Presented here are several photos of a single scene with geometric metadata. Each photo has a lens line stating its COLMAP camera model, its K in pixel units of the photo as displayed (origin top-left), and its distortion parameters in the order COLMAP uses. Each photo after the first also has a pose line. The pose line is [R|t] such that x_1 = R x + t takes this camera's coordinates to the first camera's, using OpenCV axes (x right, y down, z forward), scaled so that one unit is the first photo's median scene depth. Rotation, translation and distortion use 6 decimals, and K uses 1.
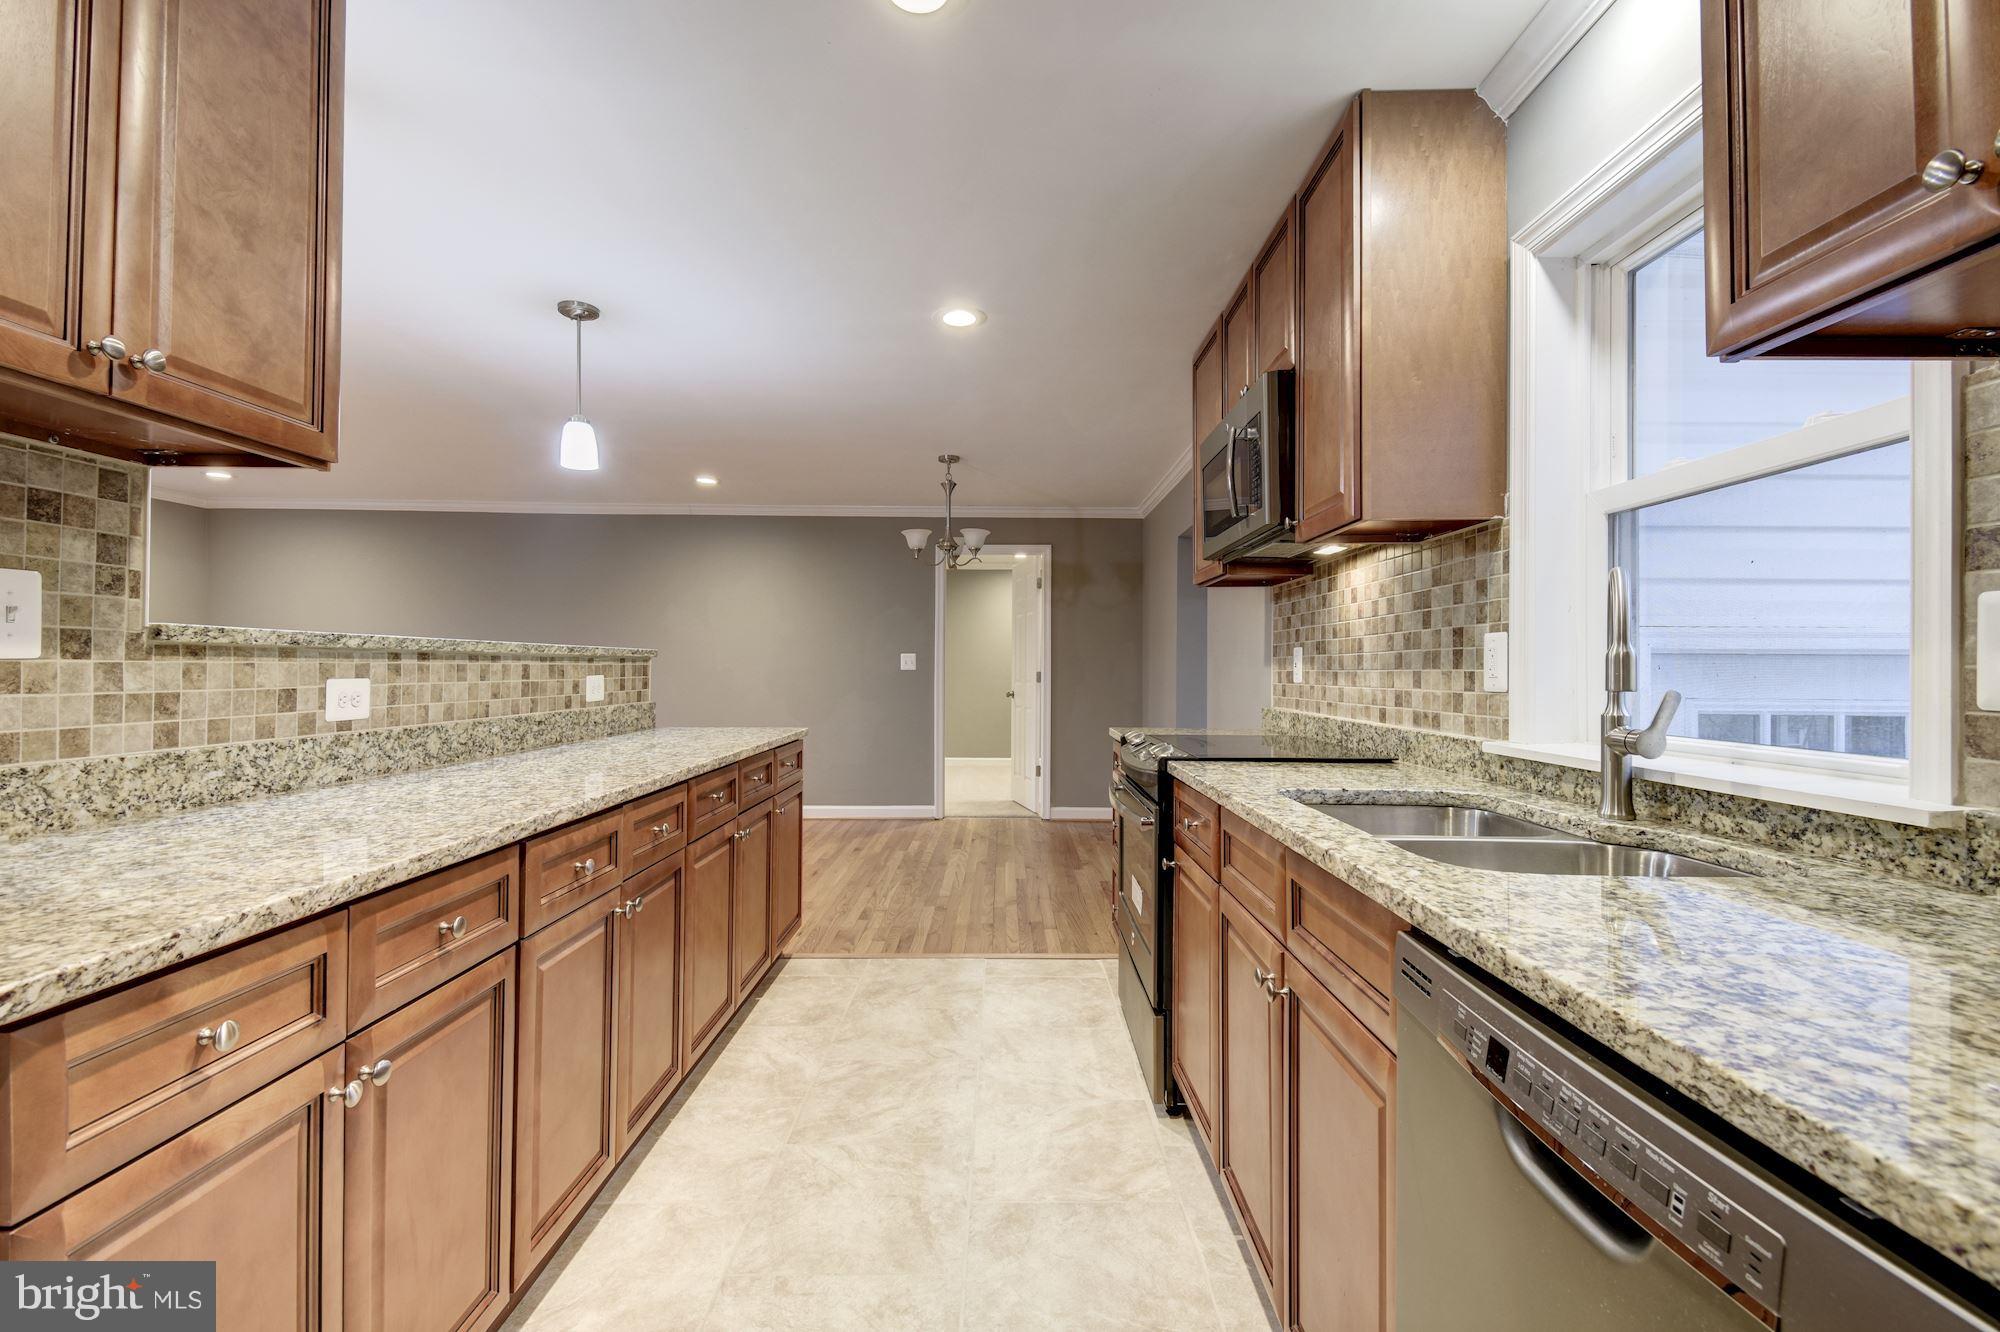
lens RADIAL K [[872.8, 0, 1002.1], [0, 872.8, 663.9], [0, 0, 1]] dist [0.048051, -0.025442]
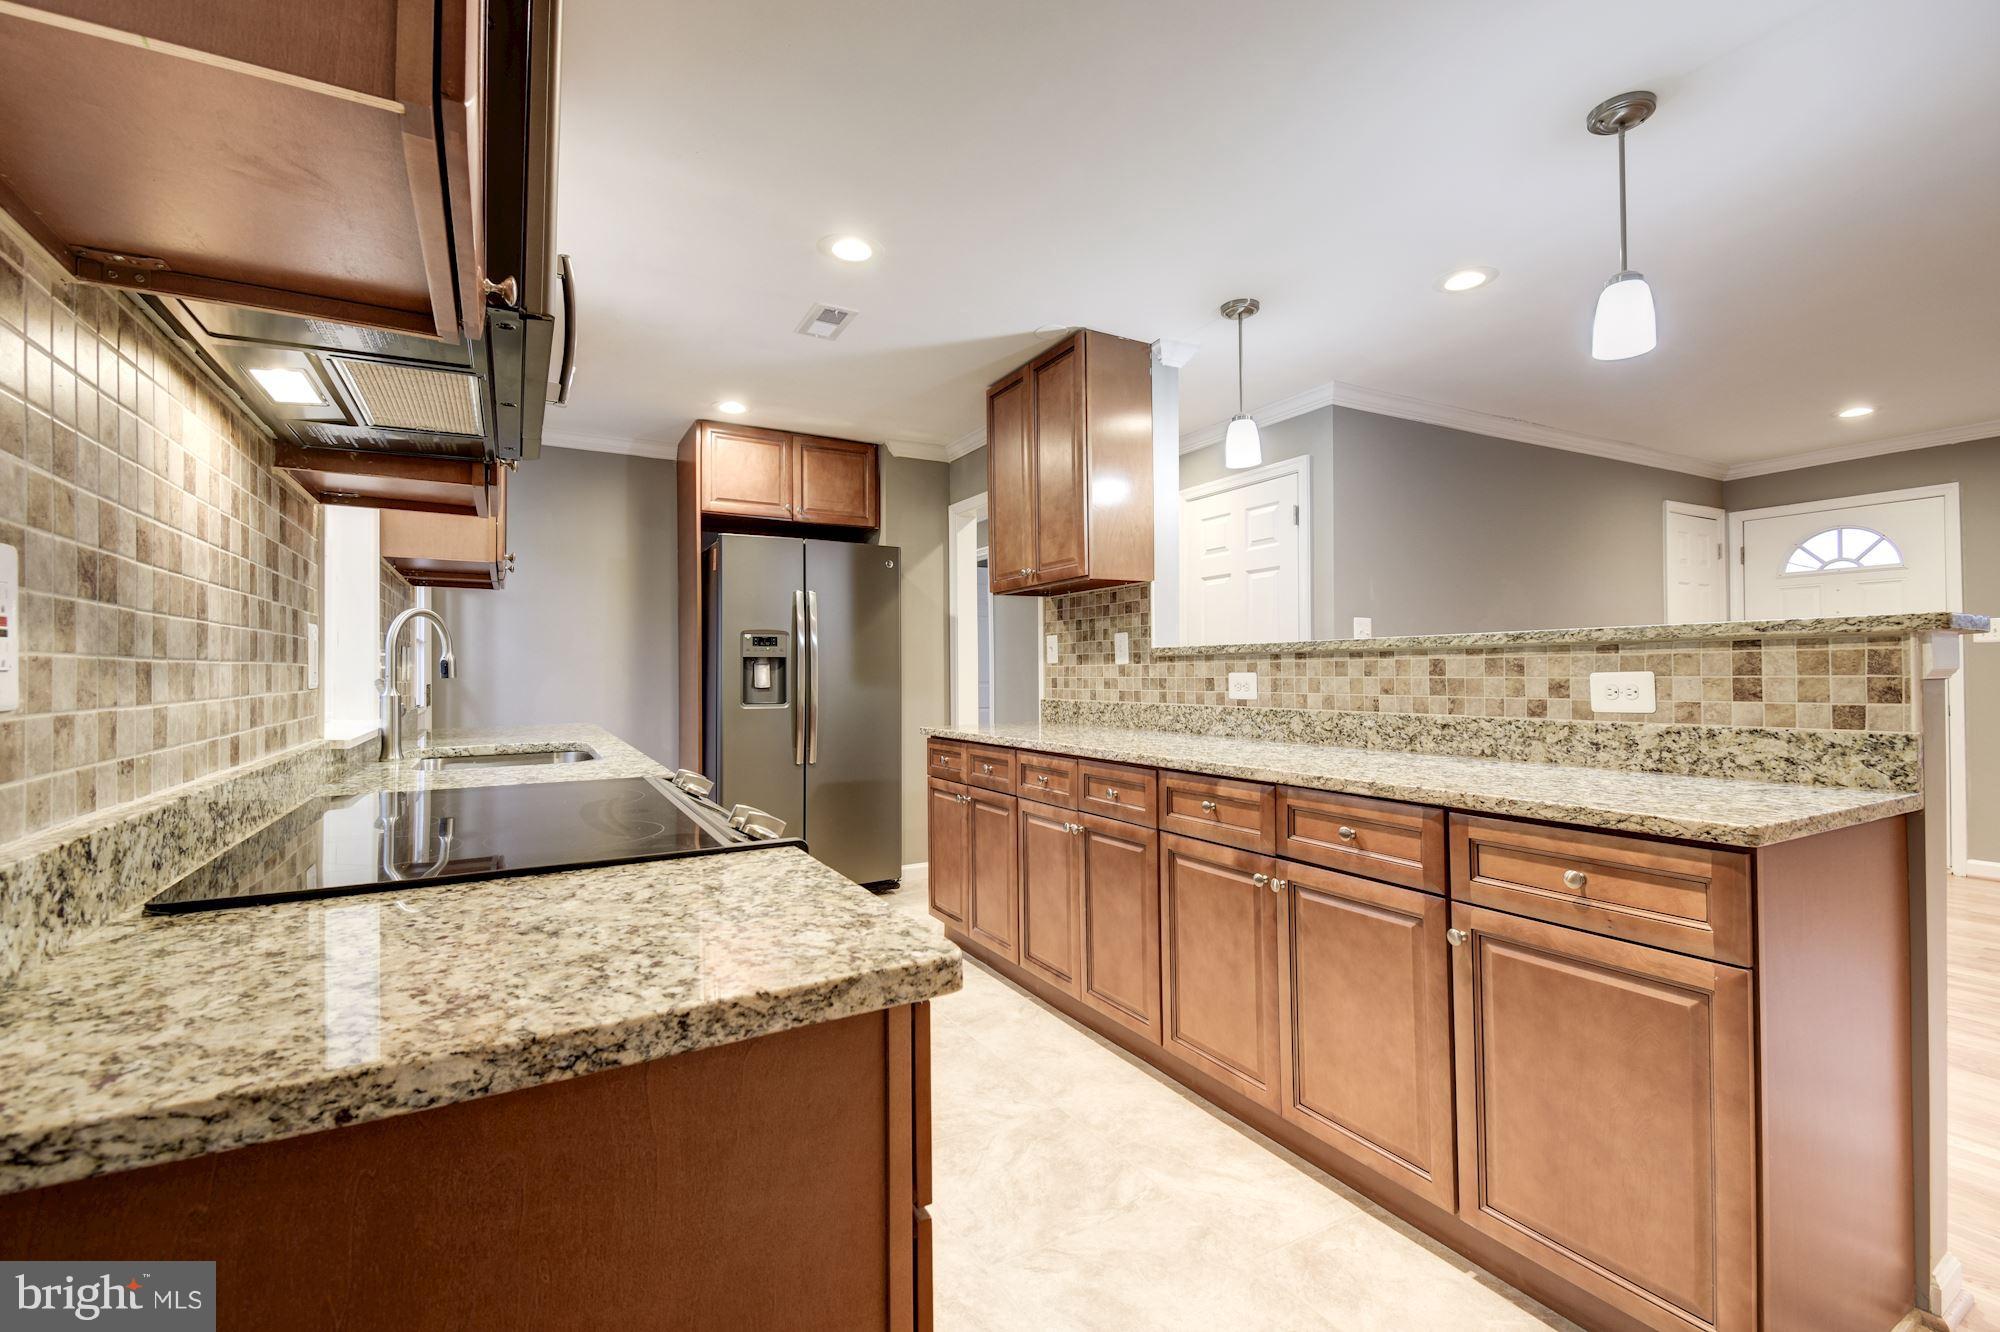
lens RADIAL K [[872.8, 0, 1002.1], [0, 872.8, 663.9], [0, 0, 1]] dist [0.048051, -0.025442]
pose [[-0.872497, -0.003435, -0.488607, 0.350869], [0.005358, 0.999848, -0.016596, 0.022613], [0.488590, -0.017098, -0.872346, 1.965407]]
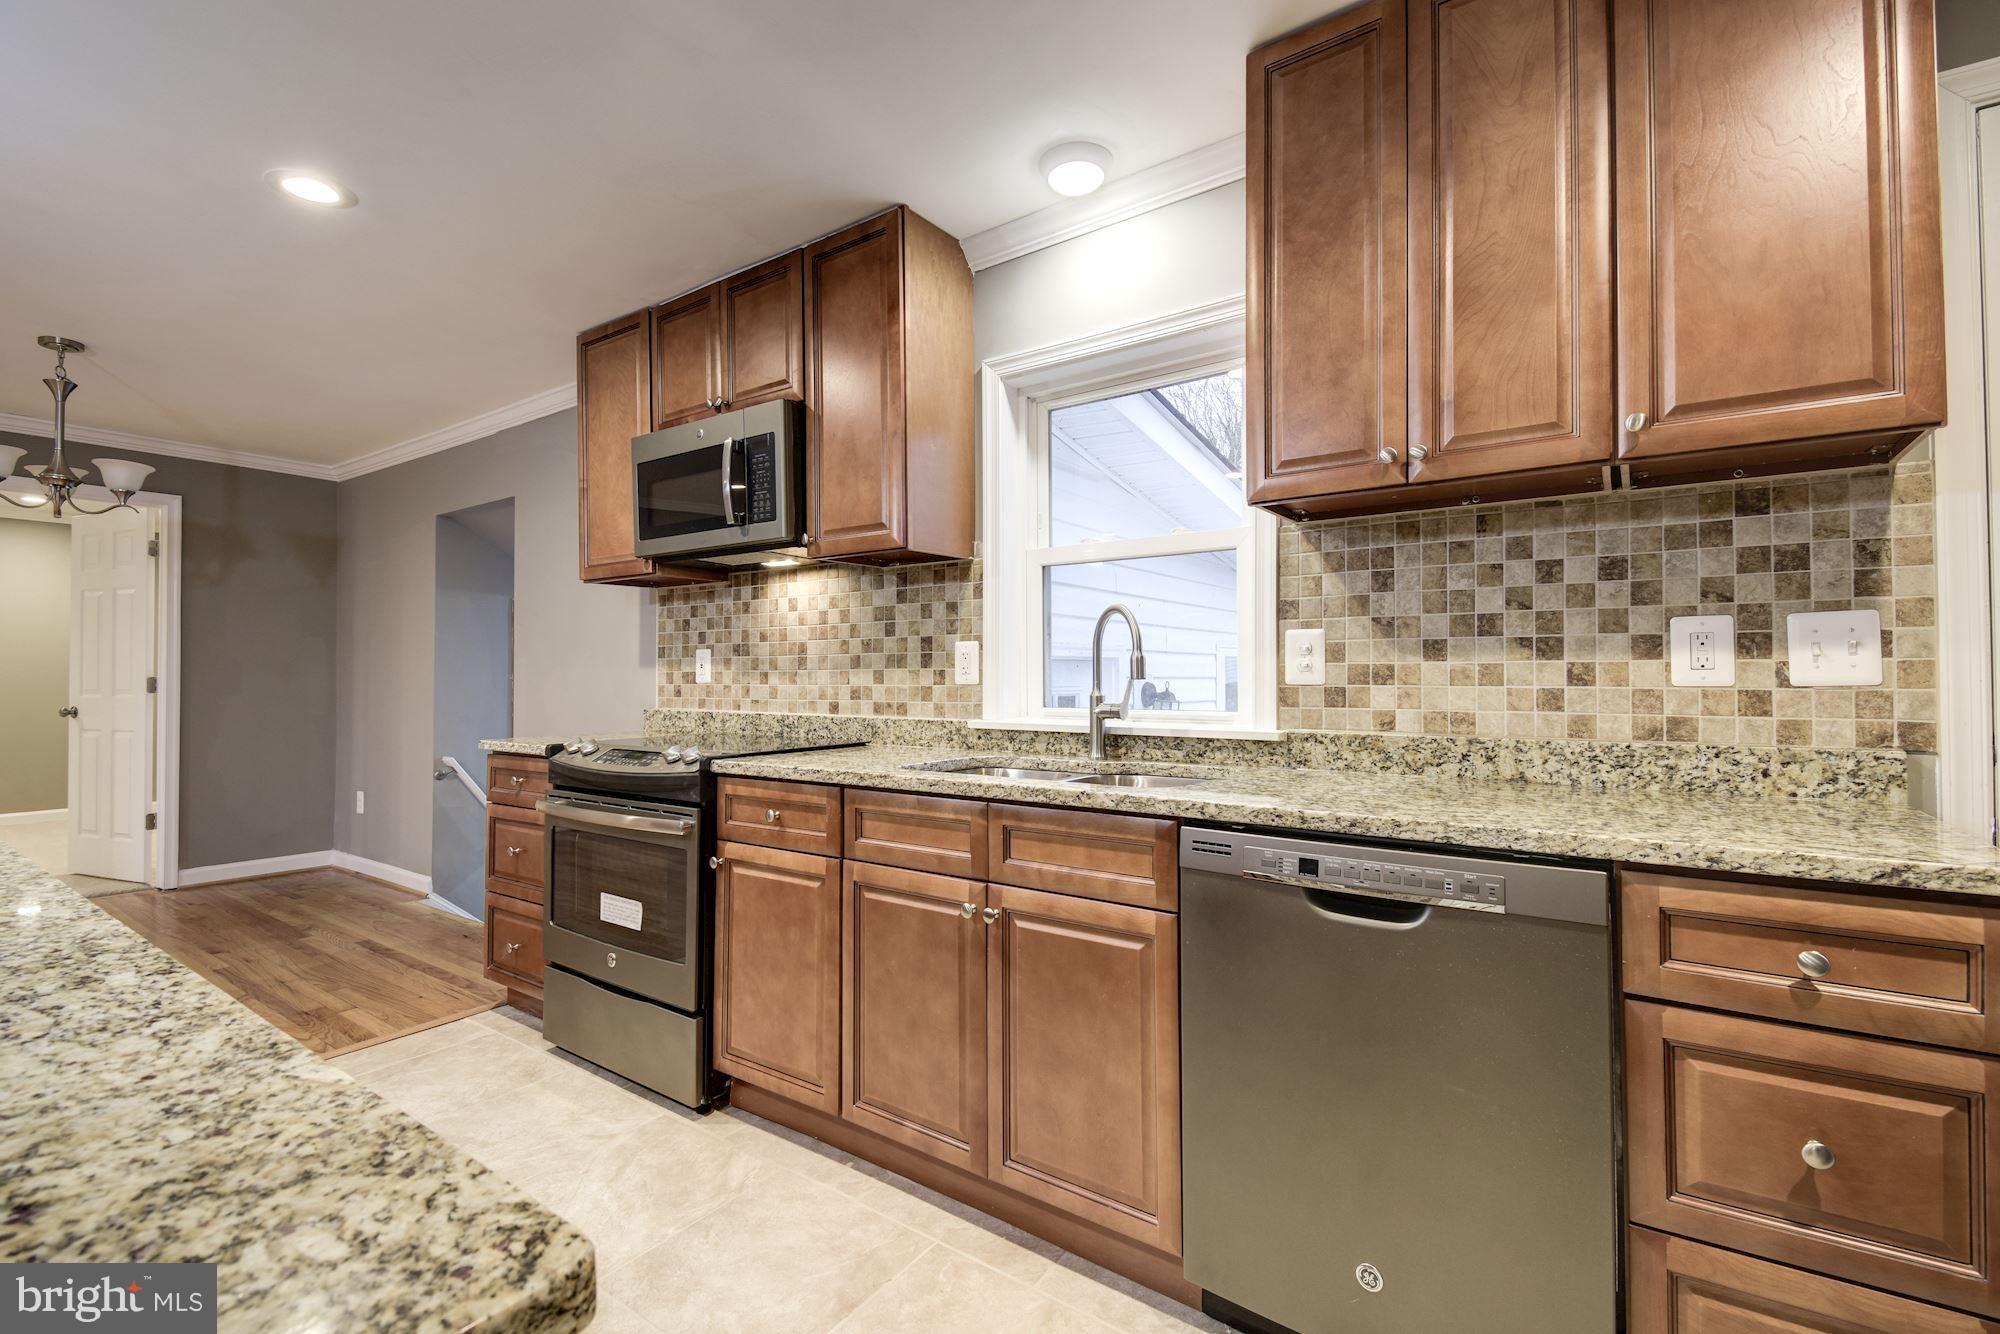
lens RADIAL K [[872.8, 0, 1002.1], [0, 872.8, 664.9], [0, 0, 1]] dist [0.048051, -0.025442]
pose [[0.577582, 0.002203, 0.816330, -0.473798], [0.000581, 0.999995, -0.003109, 0.005156], [-0.816333, 0.002270, 0.577578, 0.154747]]
